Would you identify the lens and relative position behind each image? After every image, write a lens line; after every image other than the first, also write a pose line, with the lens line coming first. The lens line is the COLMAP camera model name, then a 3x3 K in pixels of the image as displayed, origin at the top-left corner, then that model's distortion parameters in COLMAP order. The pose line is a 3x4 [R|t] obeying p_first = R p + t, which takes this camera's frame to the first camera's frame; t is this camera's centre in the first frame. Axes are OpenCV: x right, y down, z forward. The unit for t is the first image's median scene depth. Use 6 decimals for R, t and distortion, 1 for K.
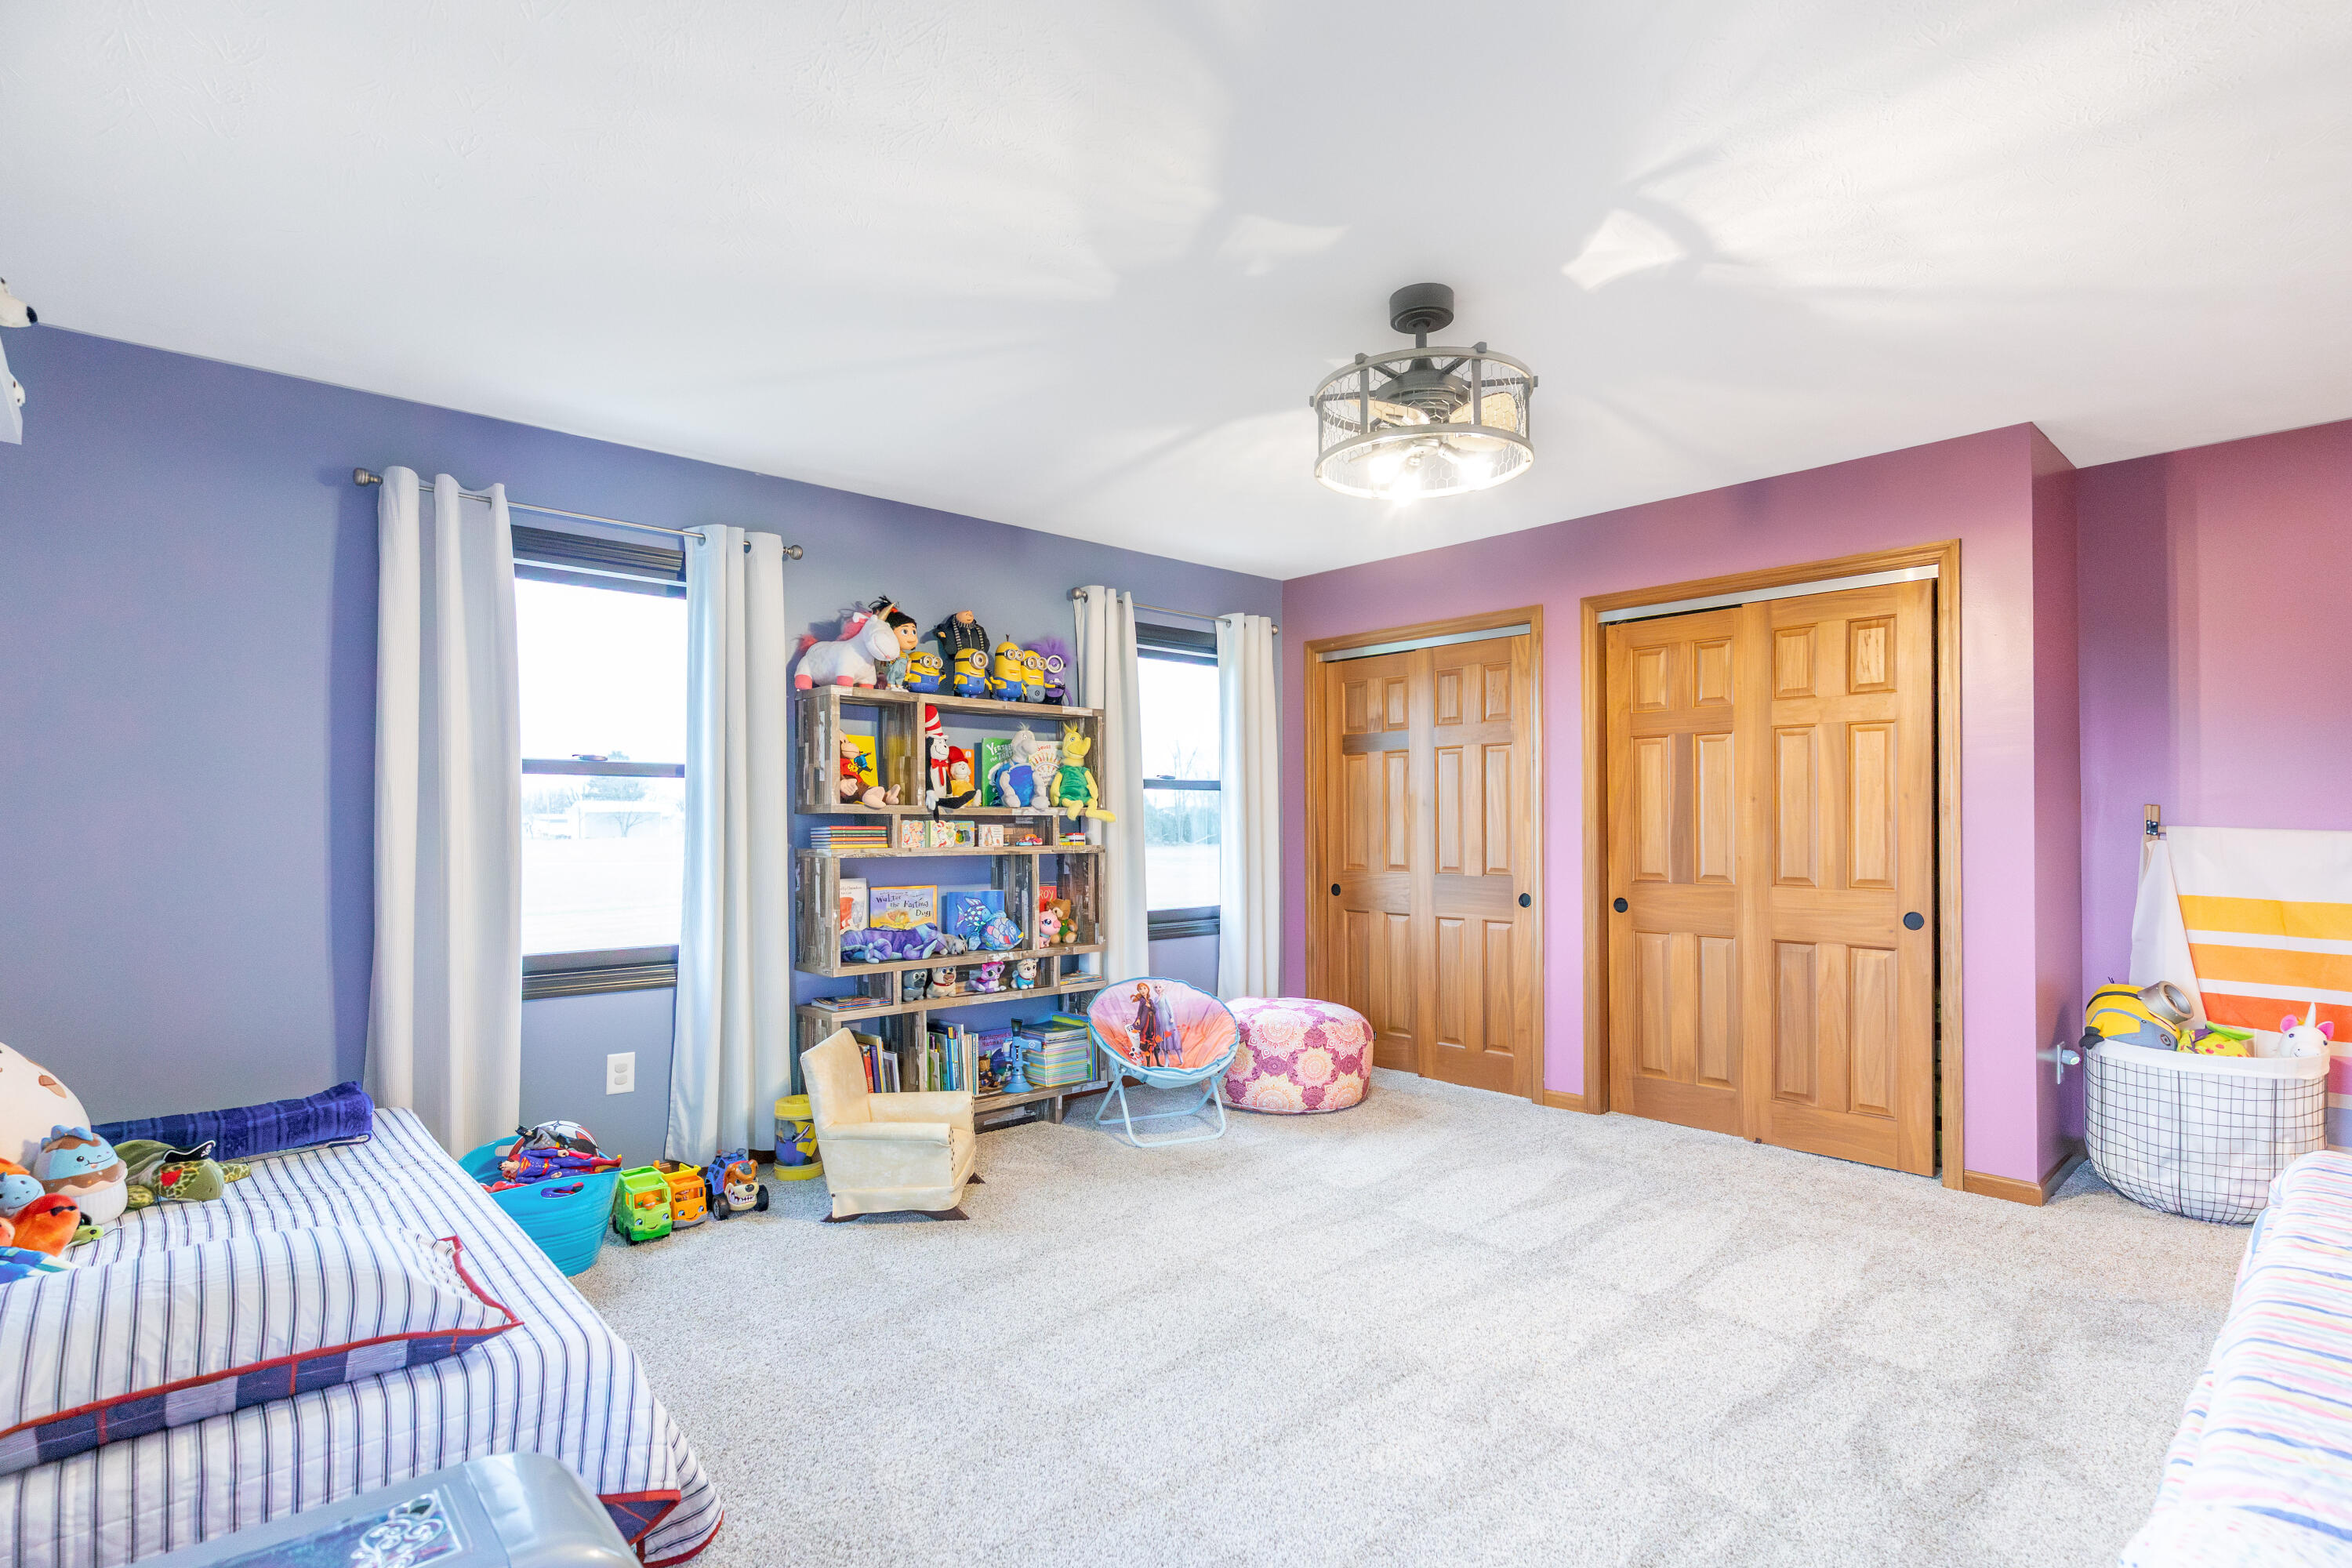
lens RADIAL K [[1132.2, 0, 1178.1], [0, 1132.2, 806.9], [0, 0, 1]] dist [0.002543, -0.000307]
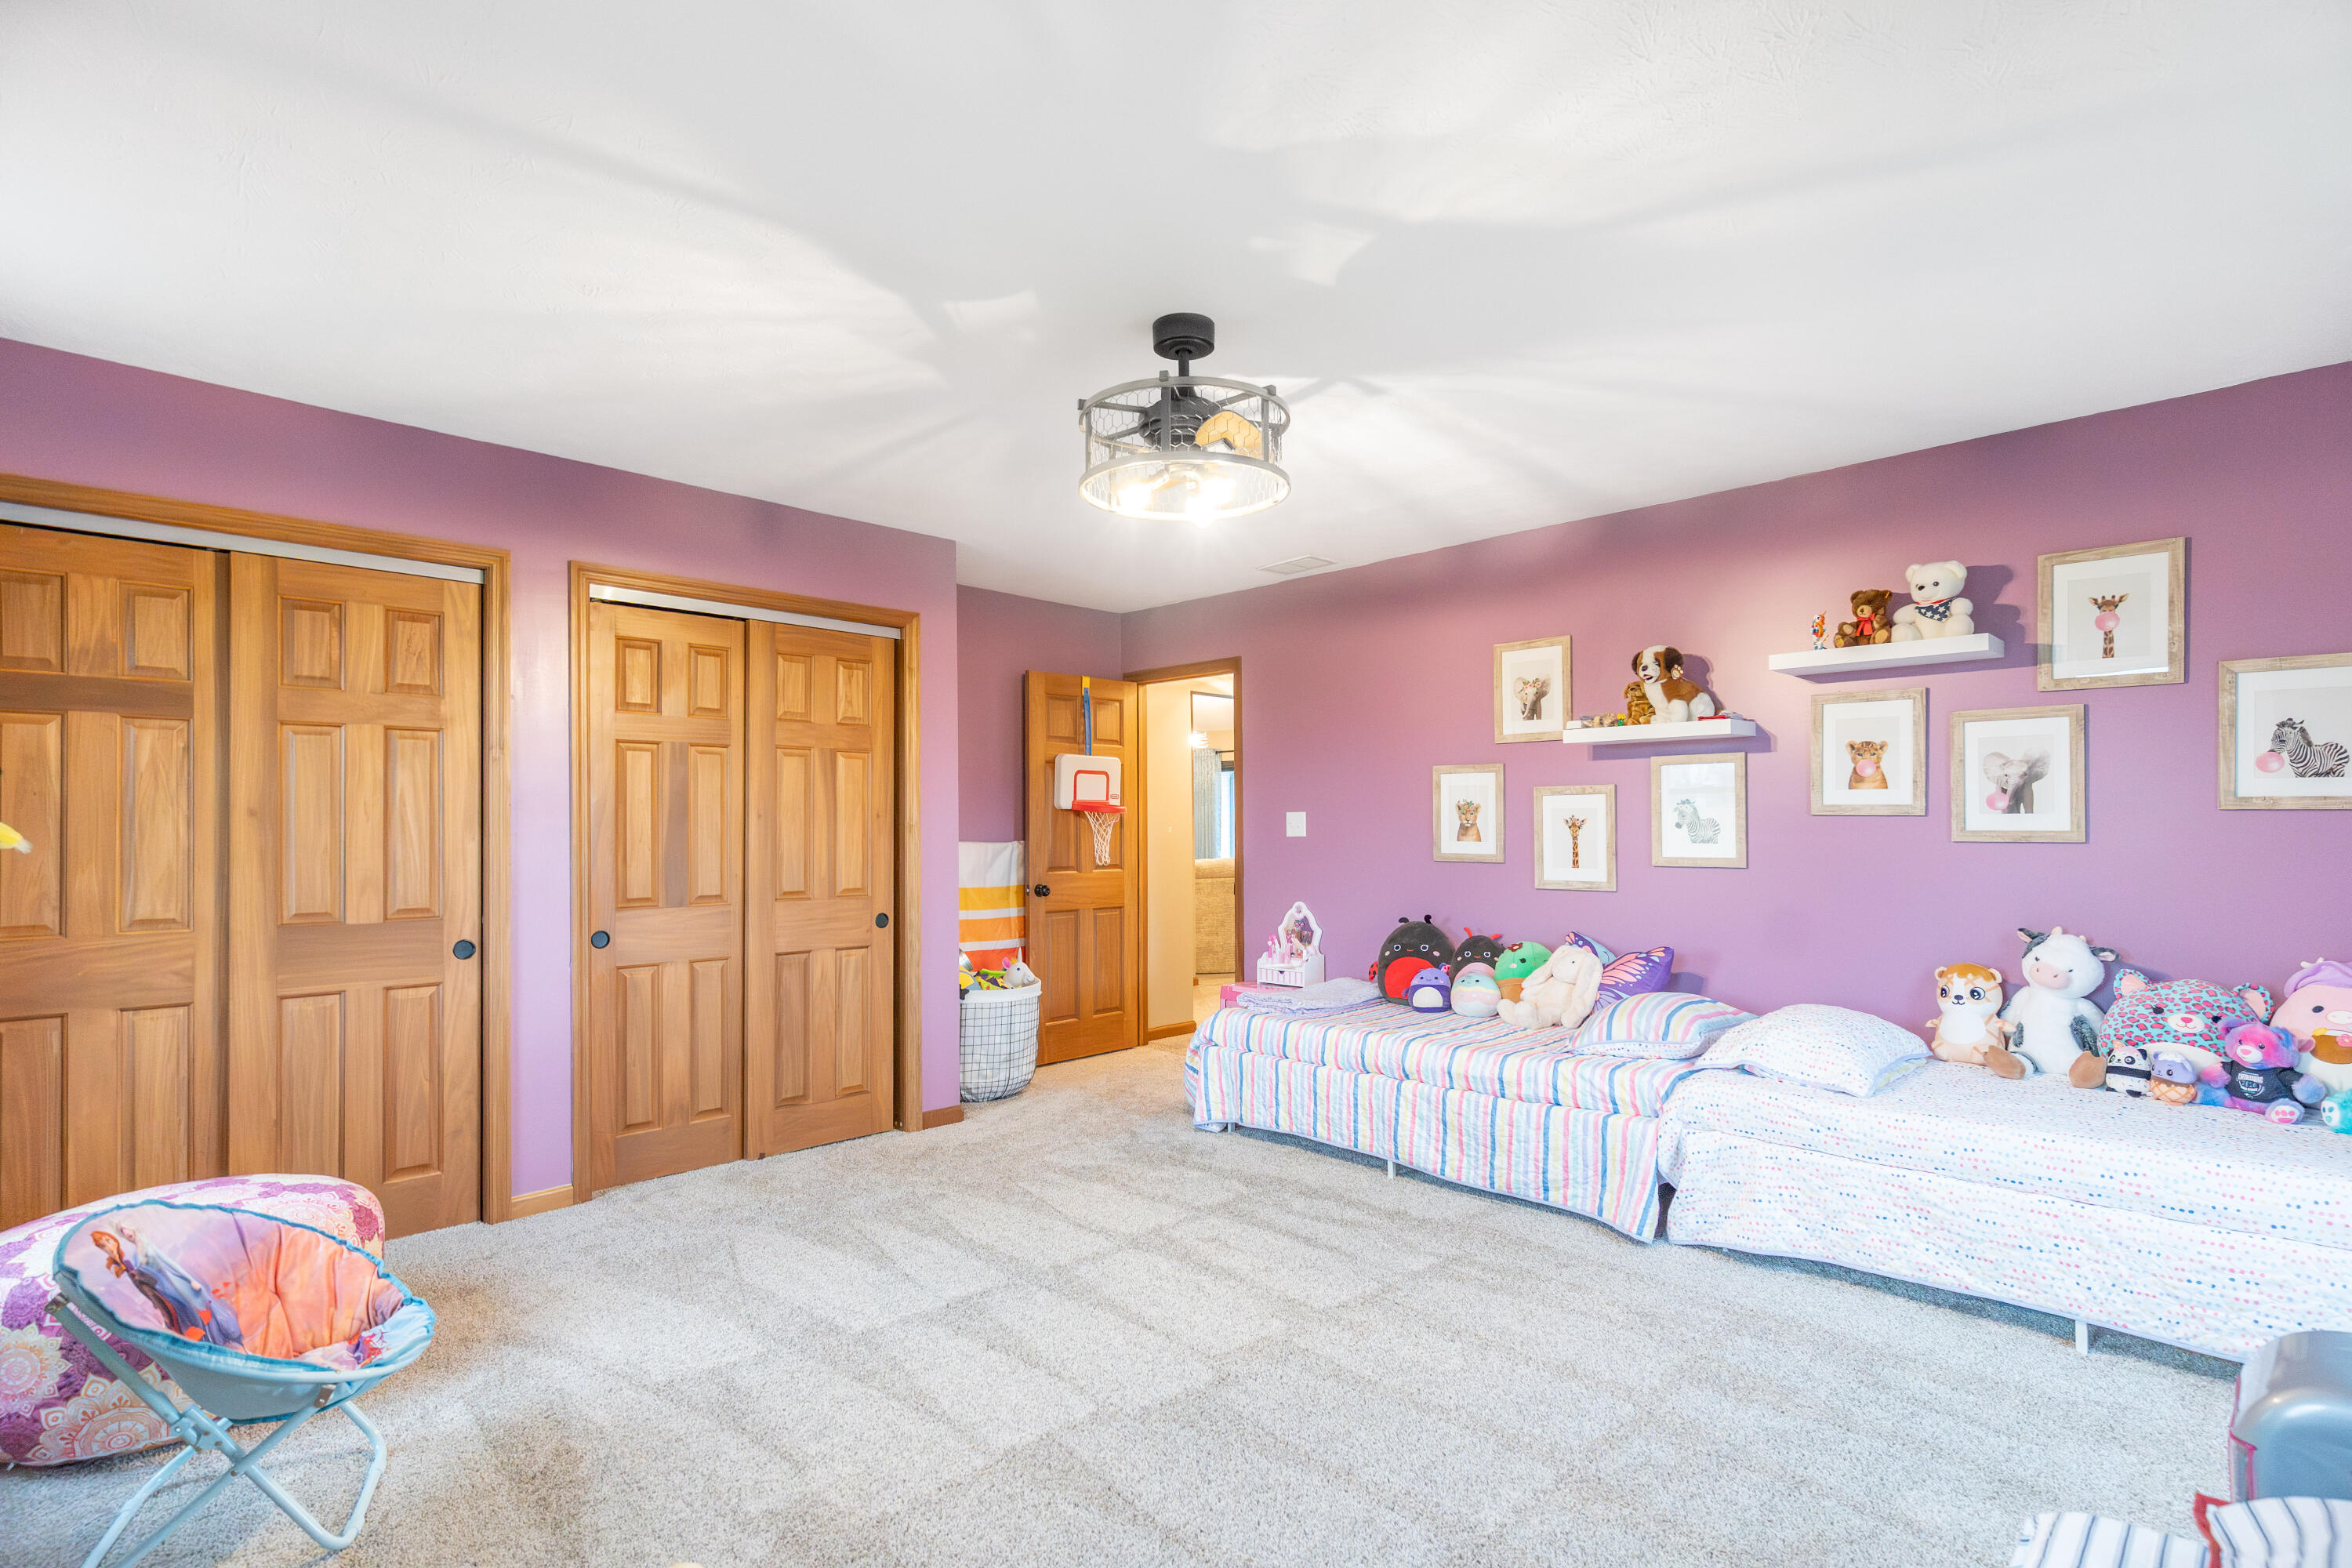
lens RADIAL K [[1132.2, 0, 1201.6], [0, 1132.2, 820.2], [0, 0, 1]] dist [0.002543, -0.000307]
pose [[-0.055991, 0.009327, 0.998388, -0.568652], [-0.009895, 0.999902, -0.009896, 0.003019], [-0.998382, -0.010433, -0.055893, 0.739349]]
